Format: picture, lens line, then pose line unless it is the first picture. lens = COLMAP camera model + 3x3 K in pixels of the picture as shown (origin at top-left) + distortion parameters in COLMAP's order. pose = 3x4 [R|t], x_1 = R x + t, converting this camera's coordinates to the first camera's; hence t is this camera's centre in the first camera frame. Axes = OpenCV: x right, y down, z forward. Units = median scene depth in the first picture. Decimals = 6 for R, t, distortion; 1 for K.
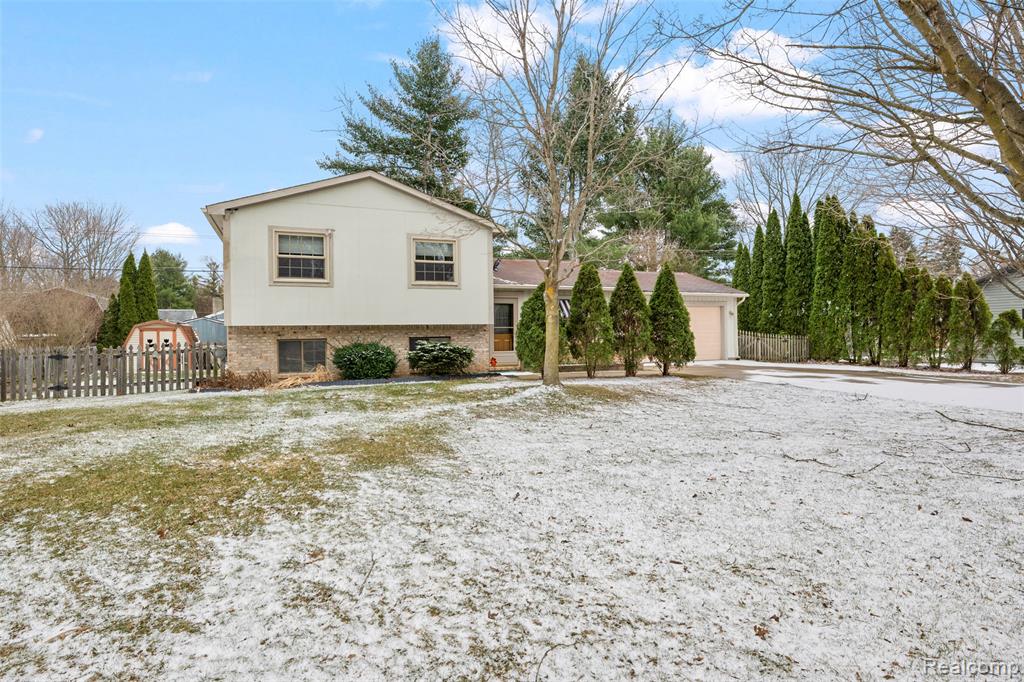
lens RADIAL K [[559.1, 0, 509.2], [0, 559.1, 335.8], [0, 0, 1]] dist [-0.001656, 0.000802]
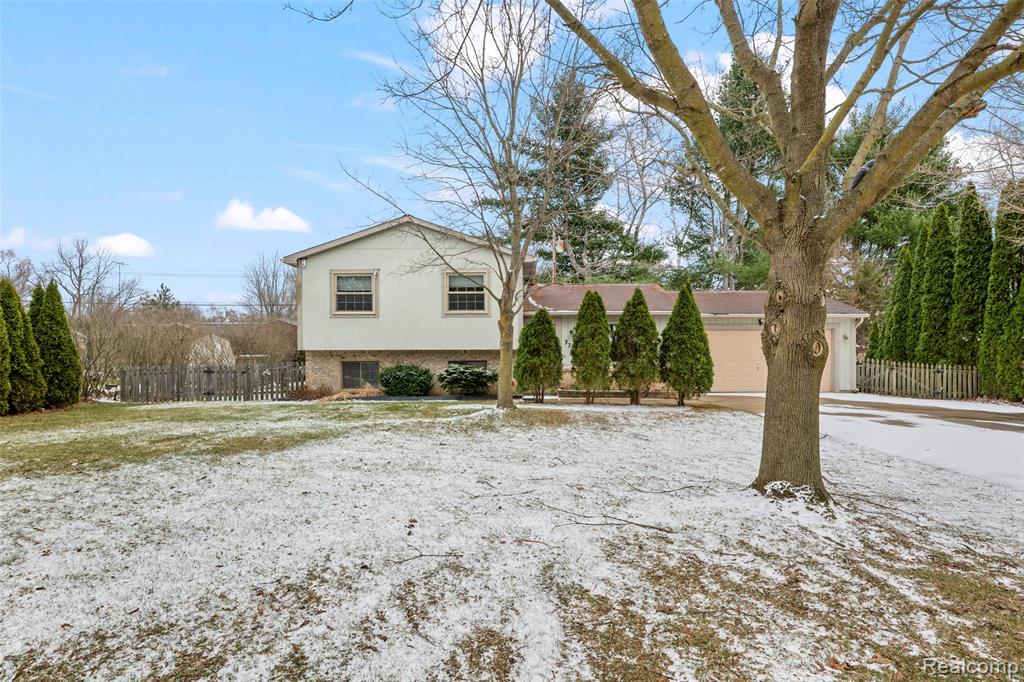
lens RADIAL K [[559.1, 0, 493.4], [0, 559.1, 372.8], [0, 0, 1]] dist [-0.001656, 0.000802]
pose [[0.908170, 0.021716, -0.418037, 0.385584], [-0.011550, 0.999573, 0.026835, -0.004765], [0.418442, -0.019543, 0.908033, 0.019885]]
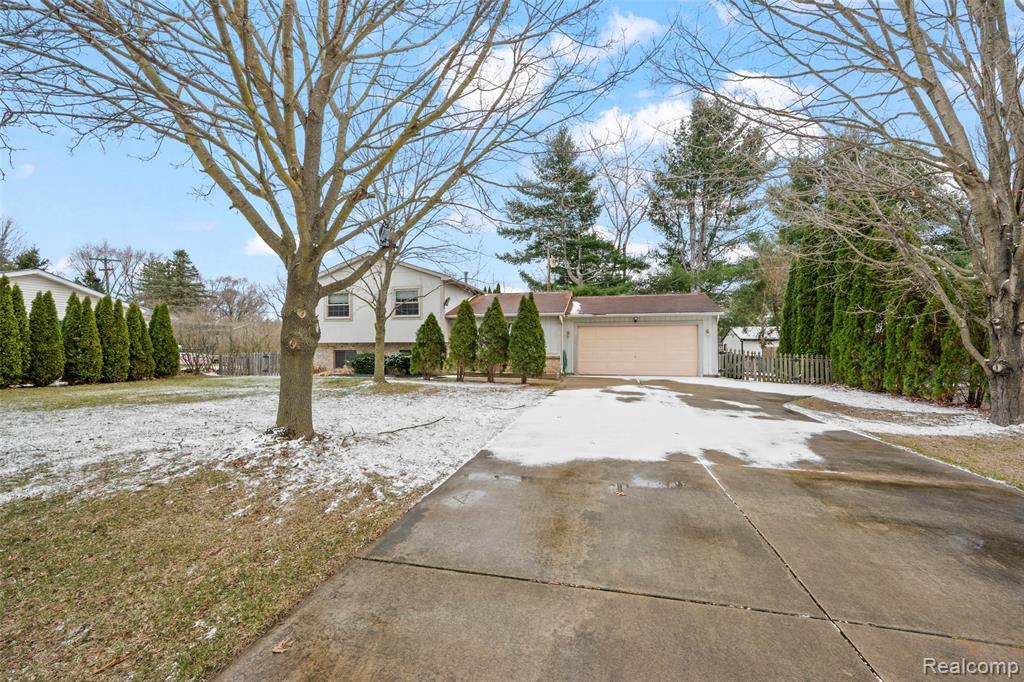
lens RADIAL K [[438.1, 0, 493.1], [0, 438.1, 345.0], [0, 0, 1]] dist [-0.001545, 0.000187]
pose [[0.786665, 0.006711, -0.617344, 0.839947], [-0.012221, 0.999914, -0.004703, -0.009991], [0.617260, 0.011244, 0.786679, 0.181992]]
